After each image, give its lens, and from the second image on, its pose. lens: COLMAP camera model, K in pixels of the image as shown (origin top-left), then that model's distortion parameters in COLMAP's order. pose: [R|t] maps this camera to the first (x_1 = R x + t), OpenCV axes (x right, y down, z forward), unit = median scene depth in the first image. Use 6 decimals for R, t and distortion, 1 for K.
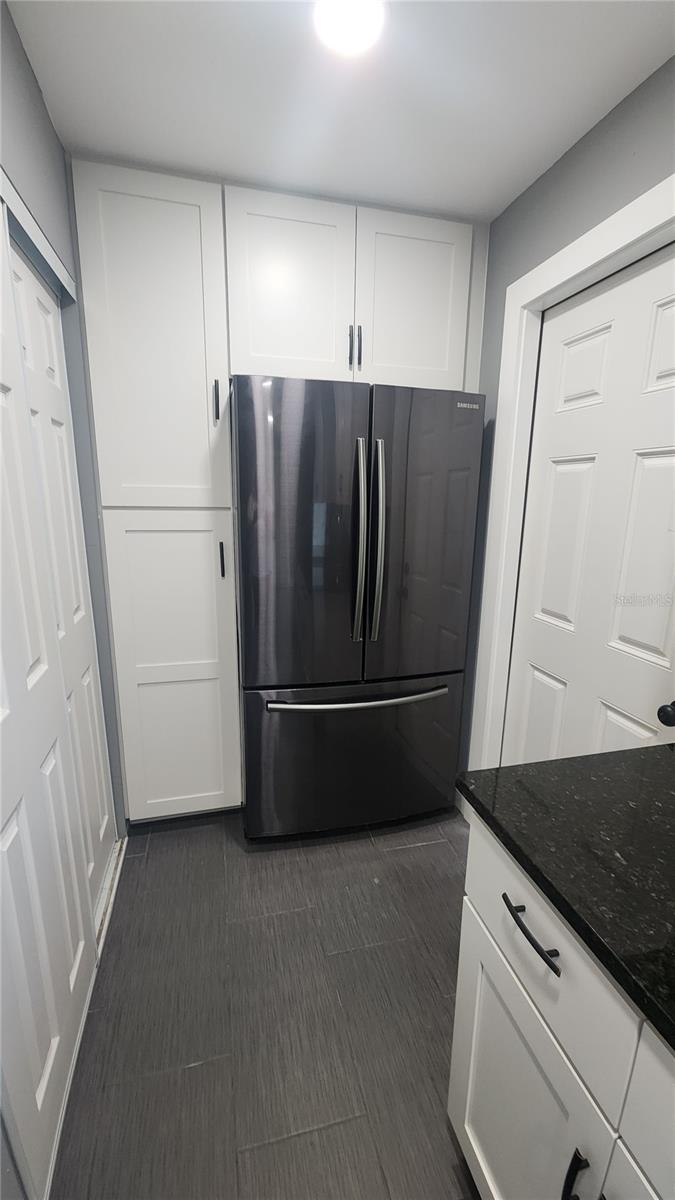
lens RADIAL K [[485.8, 0, 338.2], [0, 485.8, 601.7], [0, 0, 1]] dist [-0.008660, -0.000523]
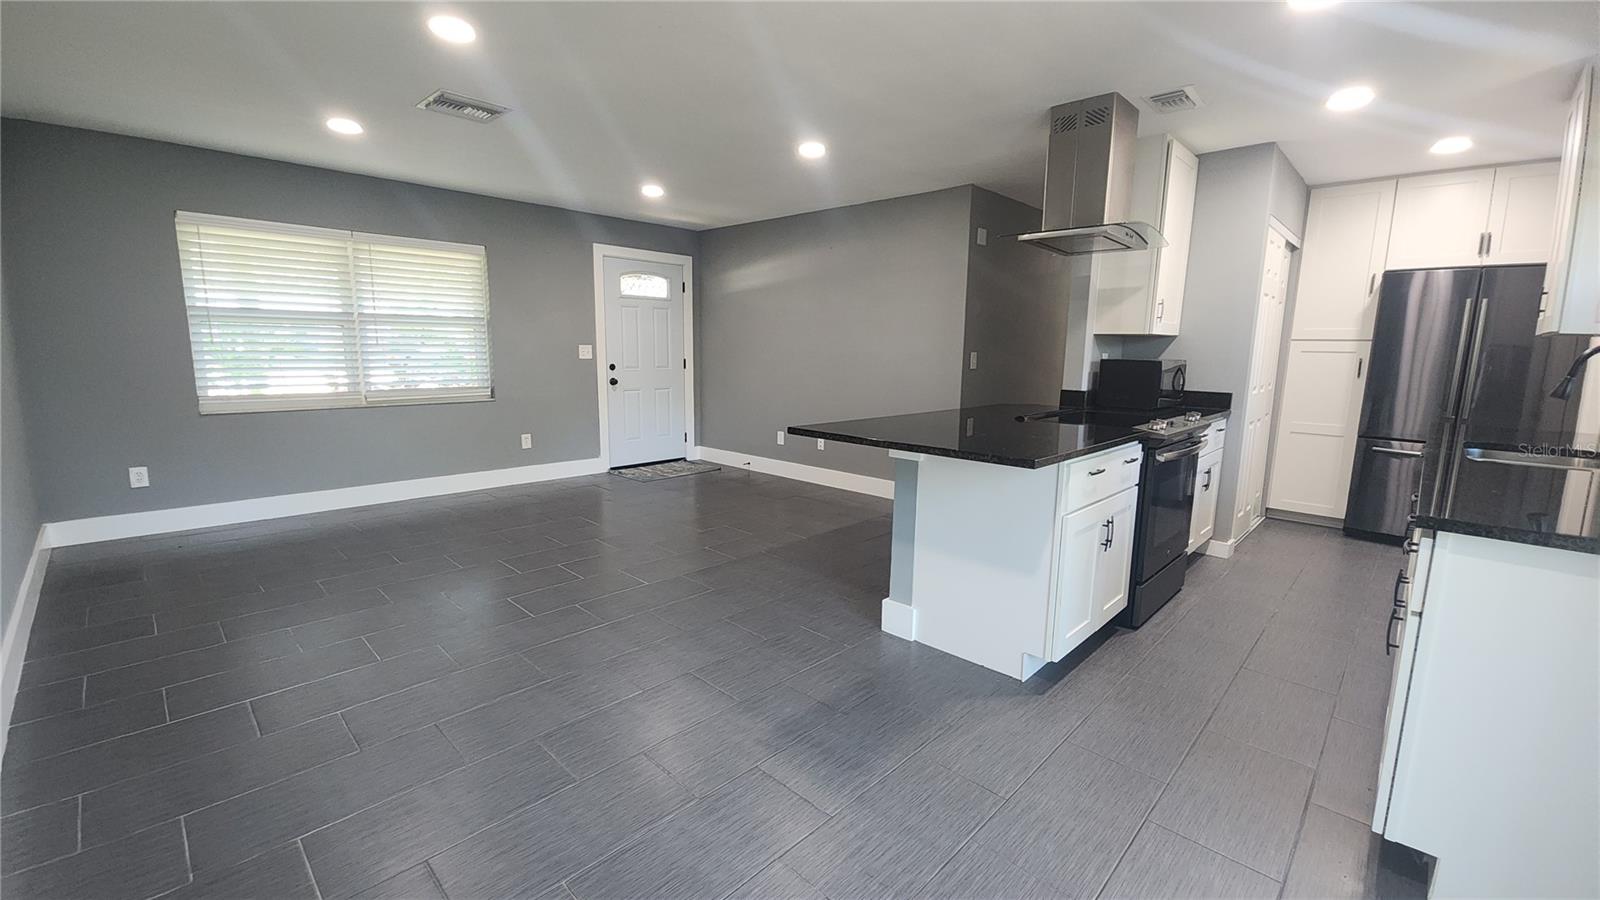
lens RADIAL K [[647.7, 0, 796.6], [0, 647.7, 446.5], [0, 0, 1]] dist [-0.008660, -0.000523]
pose [[0.519320, 0.119357, -0.846204, 0.748406], [-0.211396, 0.977367, 0.008123, 0.633219], [0.828021, 0.174666, 0.532797, -2.003611]]
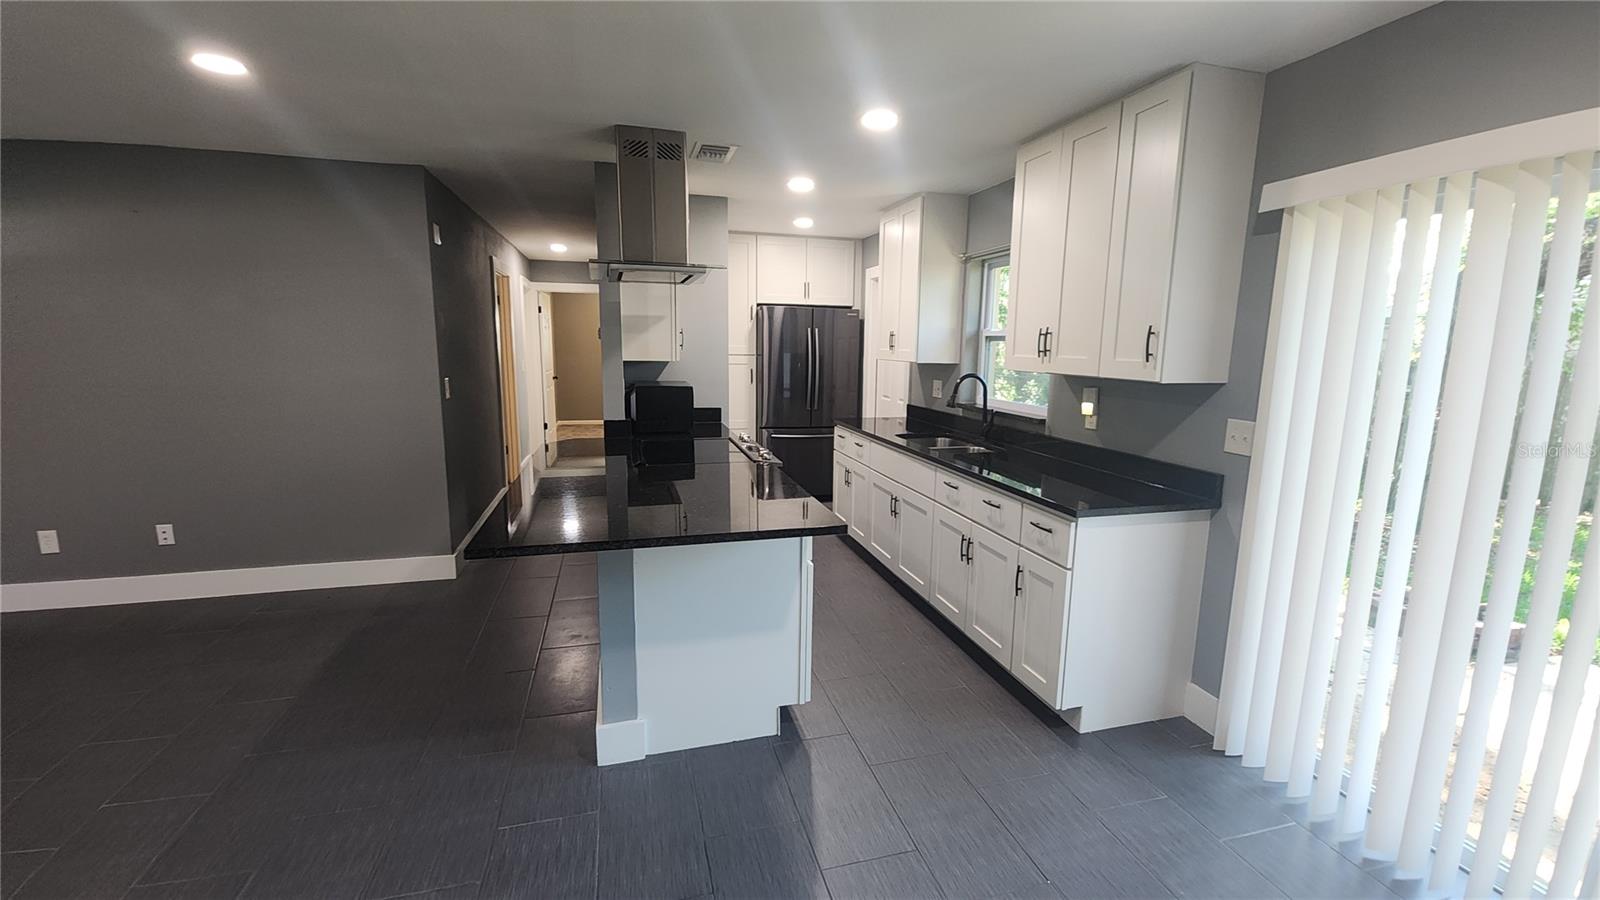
lens RADIAL K [[647.7, 0, 794.0], [0, 647.7, 447.0], [0, 0, 1]] dist [-0.008660, -0.000523]
pose [[0.999915, -0.005590, 0.011764, -0.069580], [0.006544, 0.996554, -0.082692, 0.537365], [-0.011261, 0.082762, 0.996506, -2.201662]]
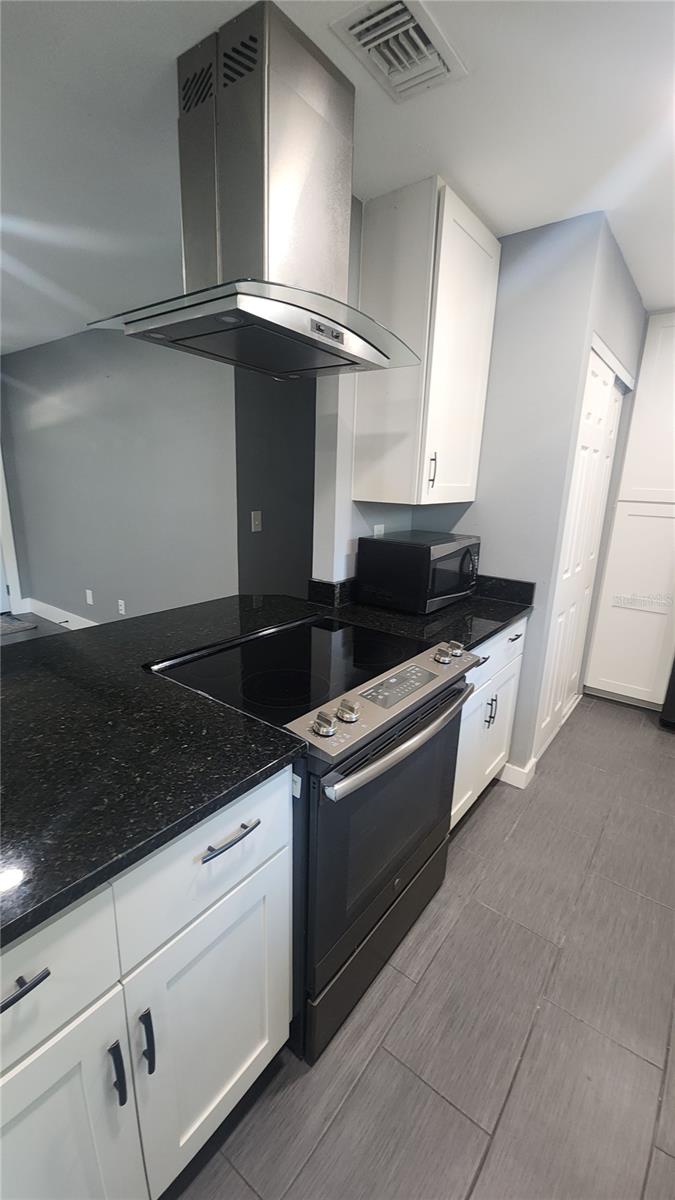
lens RADIAL K [[485.8, 0, 340.7], [0, 485.8, 600.6], [0, 0, 1]] dist [-0.008660, -0.000523]
pose [[0.619325, 0.194456, -0.760673, 0.288896], [-0.207455, 0.974941, 0.080325, 0.217914], [0.757231, 0.108058, 0.644146, -0.828562]]
